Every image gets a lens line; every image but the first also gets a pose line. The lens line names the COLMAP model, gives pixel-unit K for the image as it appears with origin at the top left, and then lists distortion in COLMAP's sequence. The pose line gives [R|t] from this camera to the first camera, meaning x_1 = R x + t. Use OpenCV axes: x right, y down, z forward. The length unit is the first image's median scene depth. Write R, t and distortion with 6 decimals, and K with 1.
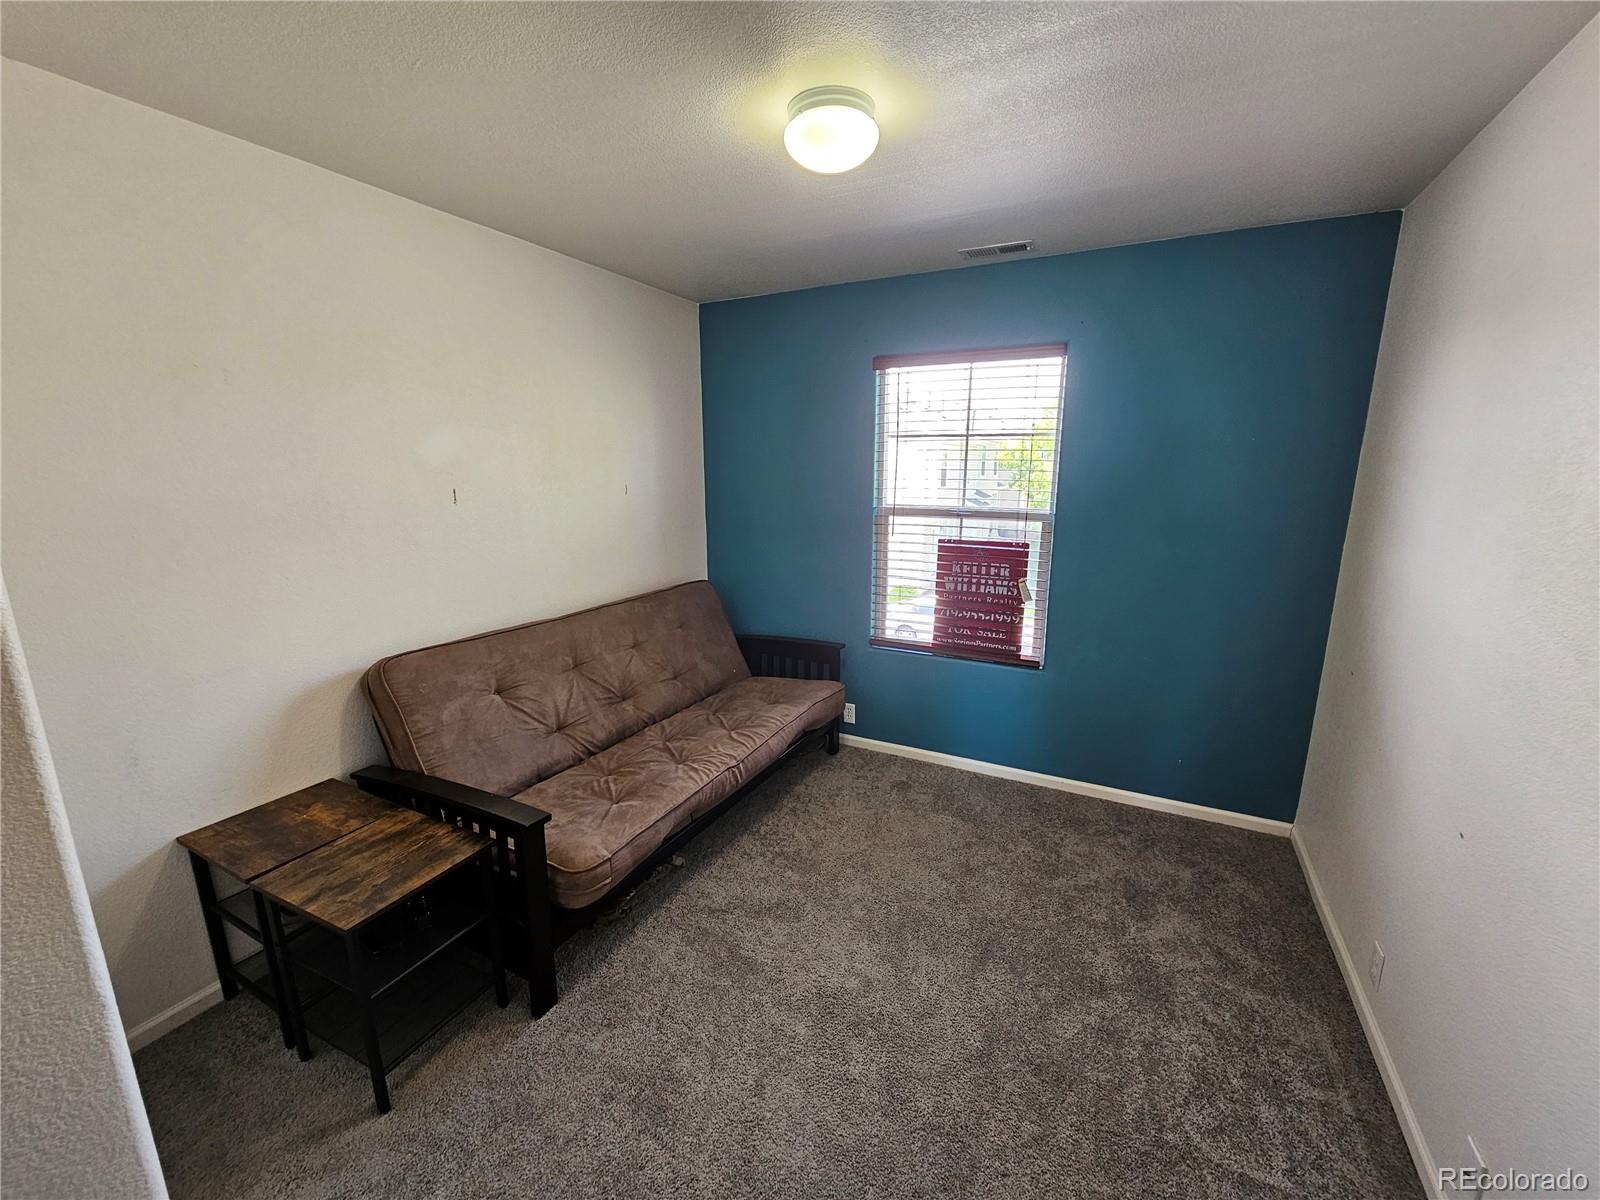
lens RADIAL K [[639.2, 0, 800.0], [0, 639.2, 600.0], [0, 0, 1]] dist [-0.000171, -0.000002]
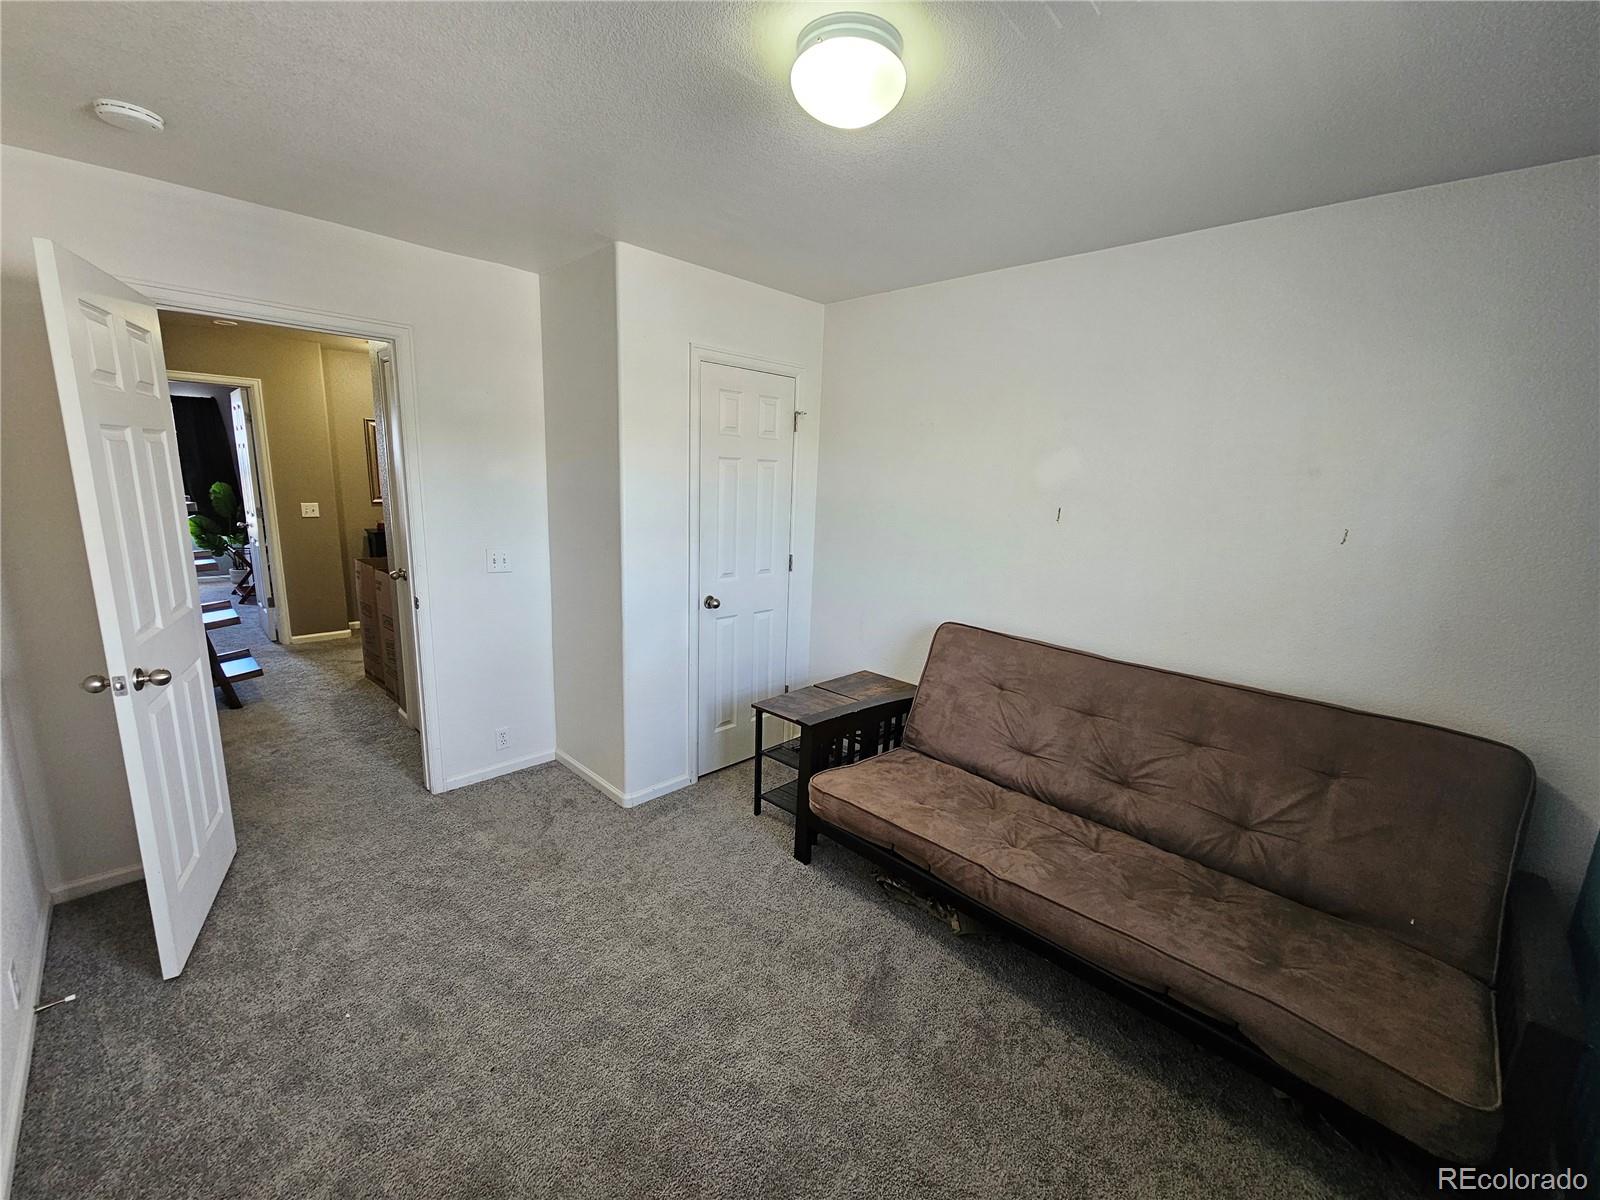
lens RADIAL K [[649.8, 0, 800.0], [0, 649.8, 600.0], [0, 0, 1]] dist [-0.000215, -0.000018]
pose [[-0.285938, 0.174172, -0.942286, 0.586010], [-0.223891, 0.943982, 0.242425, -0.171313], [0.931725, 0.280288, -0.230925, 0.798822]]
